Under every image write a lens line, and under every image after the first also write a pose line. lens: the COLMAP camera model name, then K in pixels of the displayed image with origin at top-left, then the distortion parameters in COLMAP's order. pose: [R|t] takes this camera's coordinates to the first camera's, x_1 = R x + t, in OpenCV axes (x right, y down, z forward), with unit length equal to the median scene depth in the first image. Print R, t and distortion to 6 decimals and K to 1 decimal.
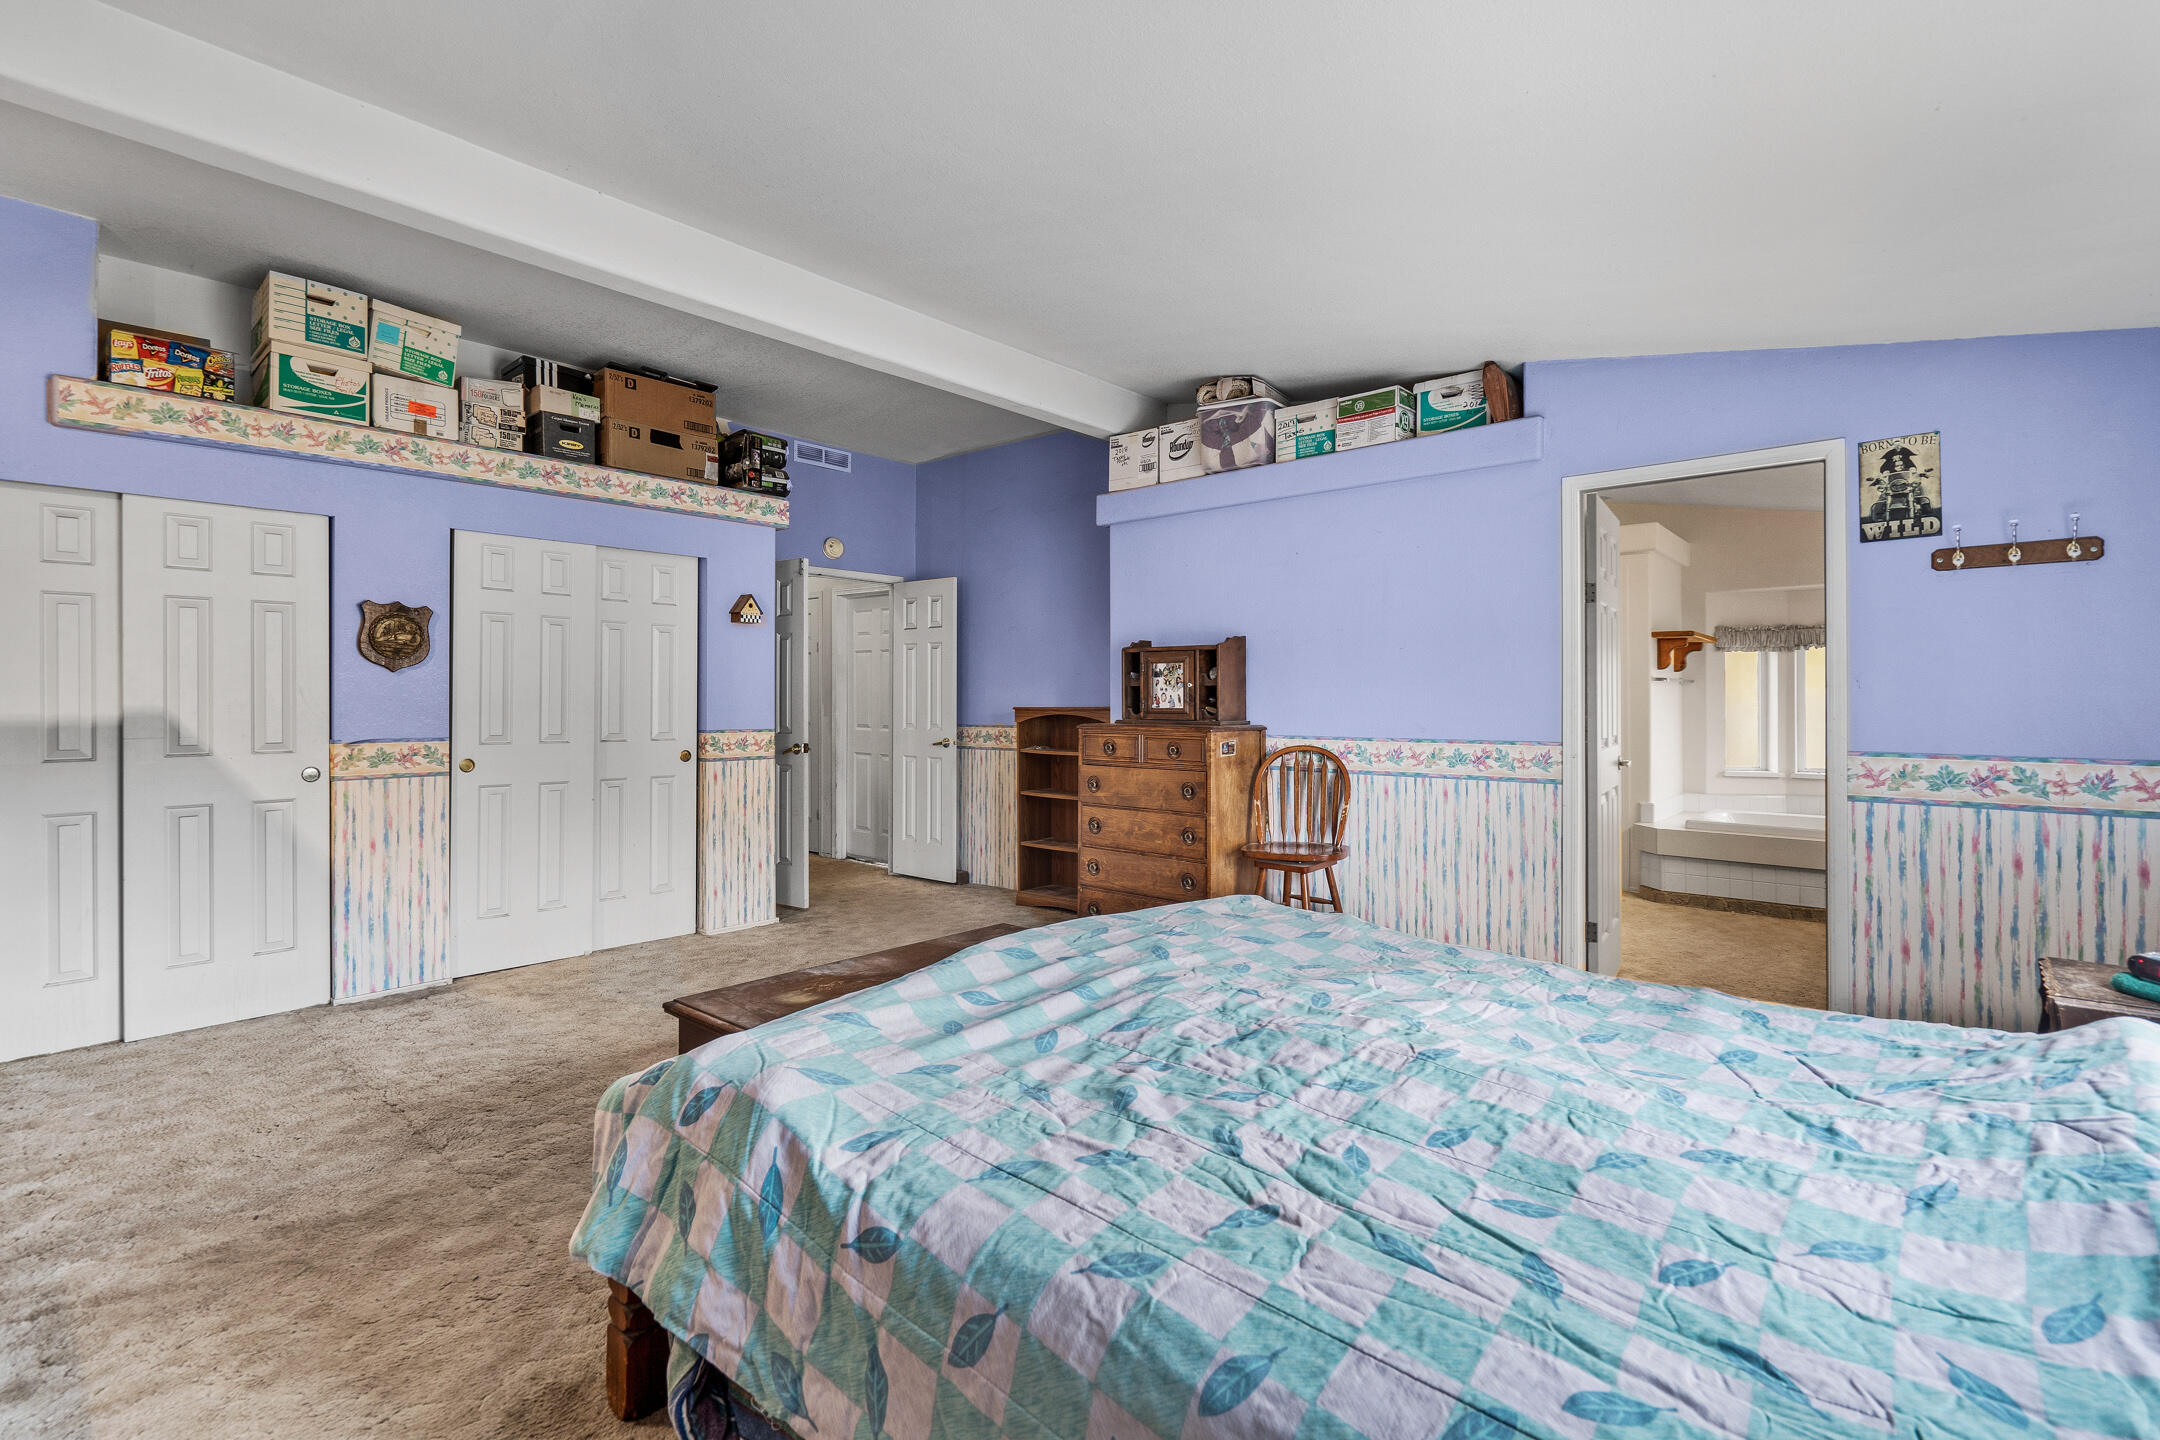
lens RADIAL K [[992.7, 0, 1072.8], [0, 992.7, 706.5], [0, 0, 1]] dist [0.003430, 0.000021]
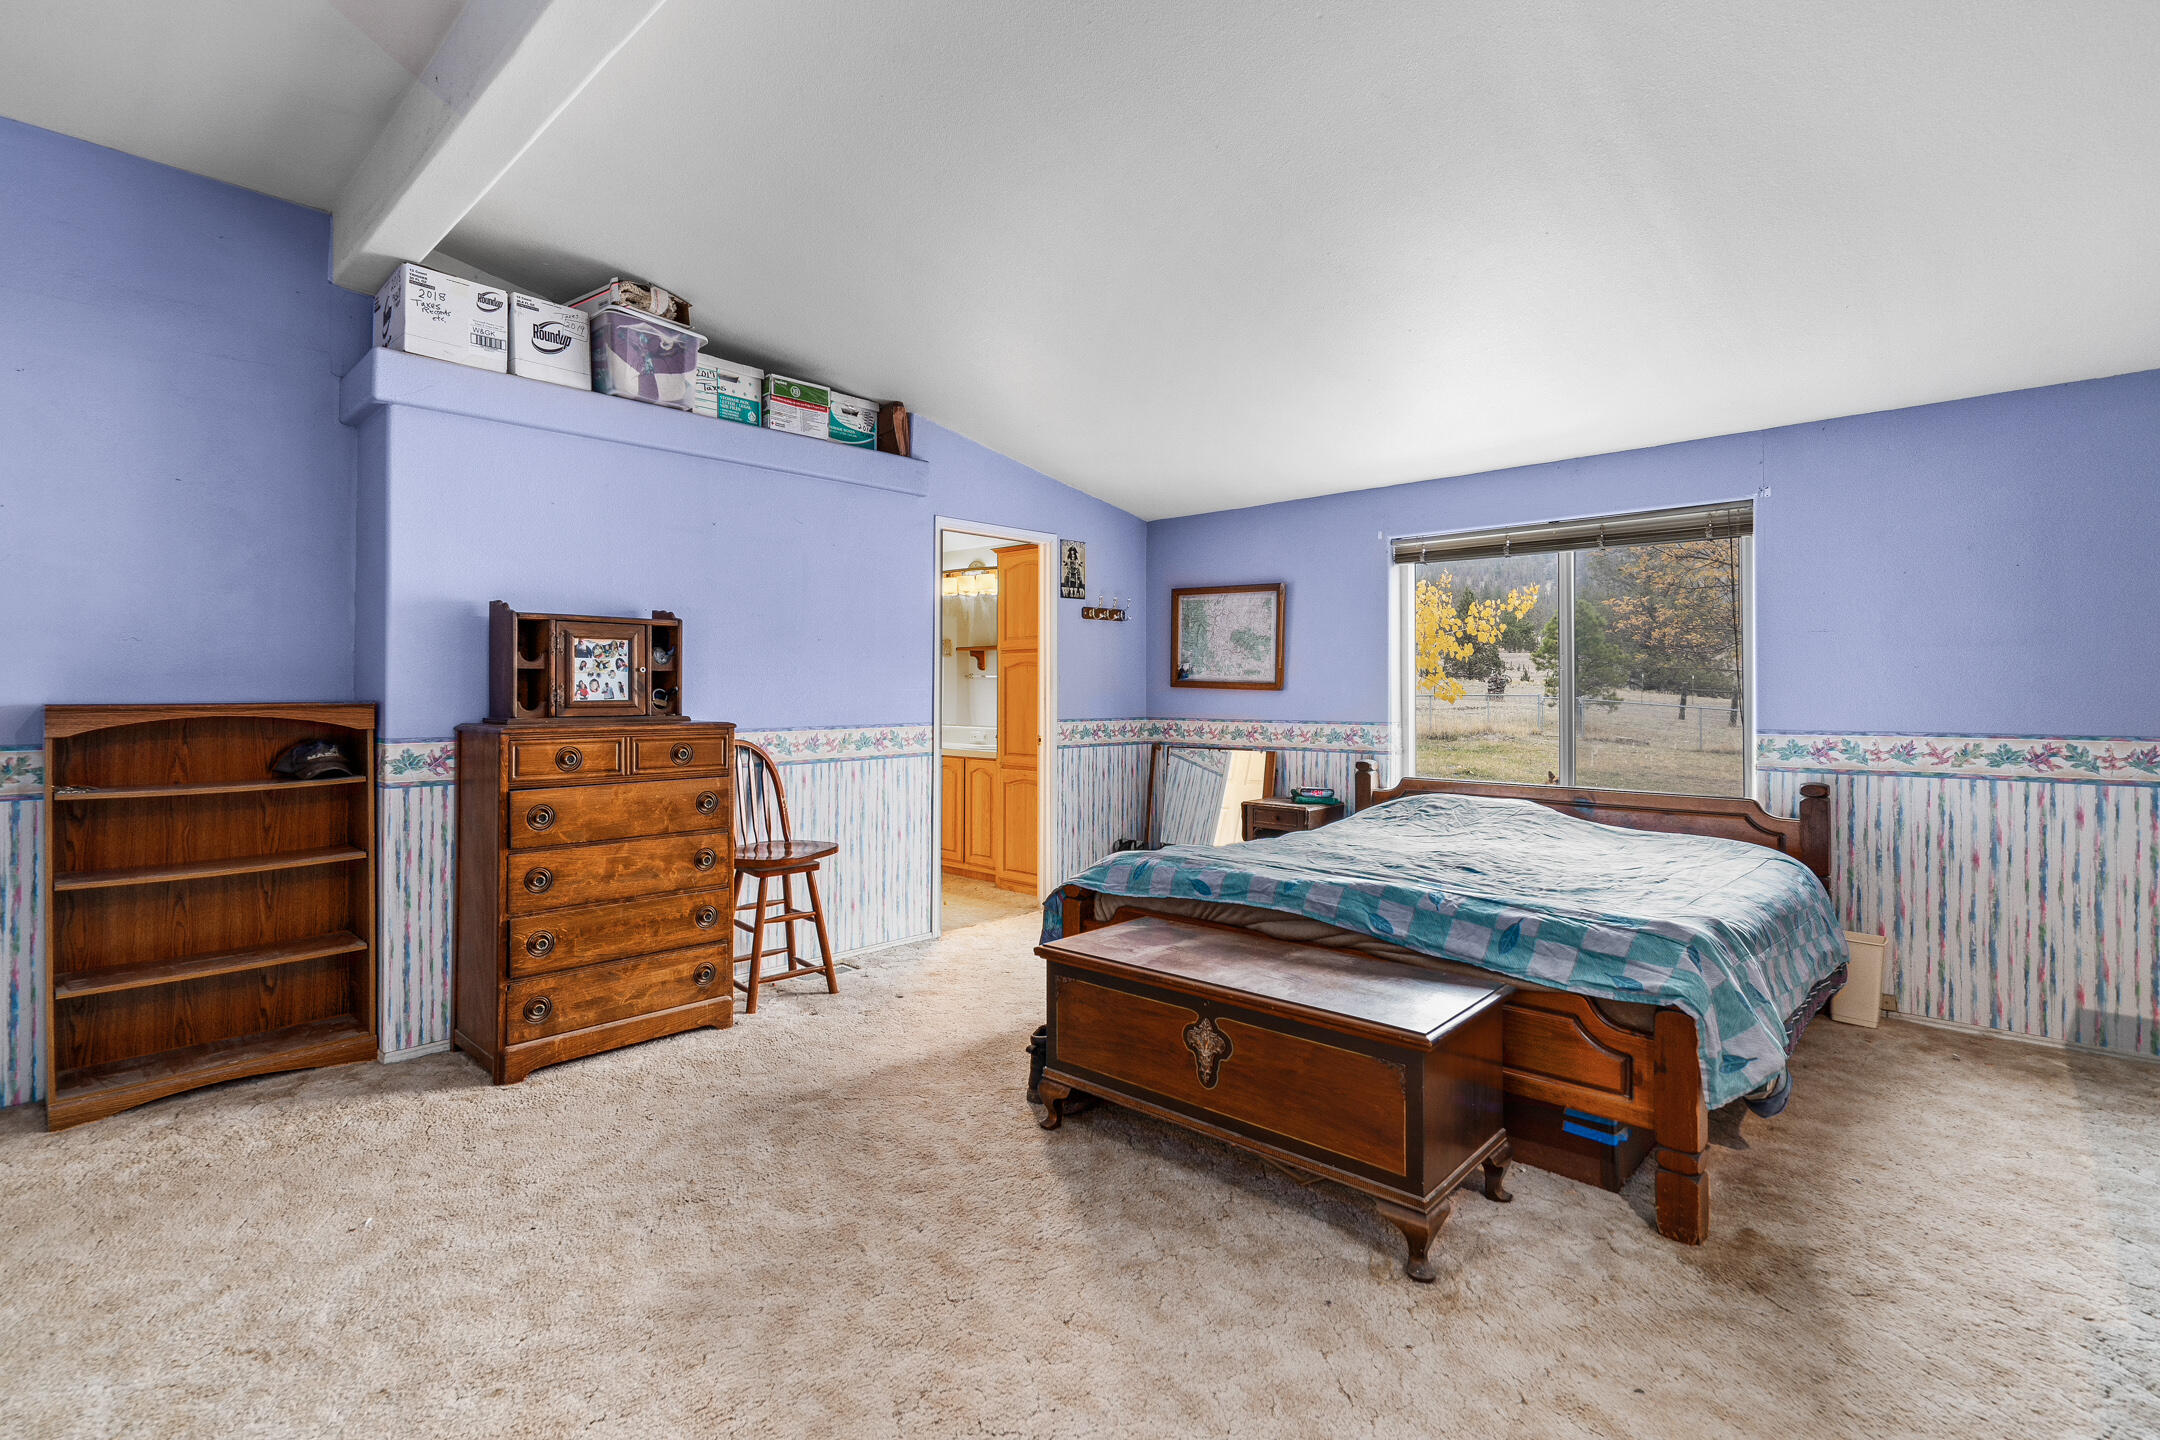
lens RADIAL K [[992.7, 0, 1072.8], [0, 992.7, 706.5], [0, 0, 1]] dist [0.003430, 0.000021]
pose [[0.037774, -0.015436, 0.999167, -0.661410], [0.009122, 0.999844, 0.015102, -0.001929], [-0.999245, 0.008544, 0.037909, 0.659443]]
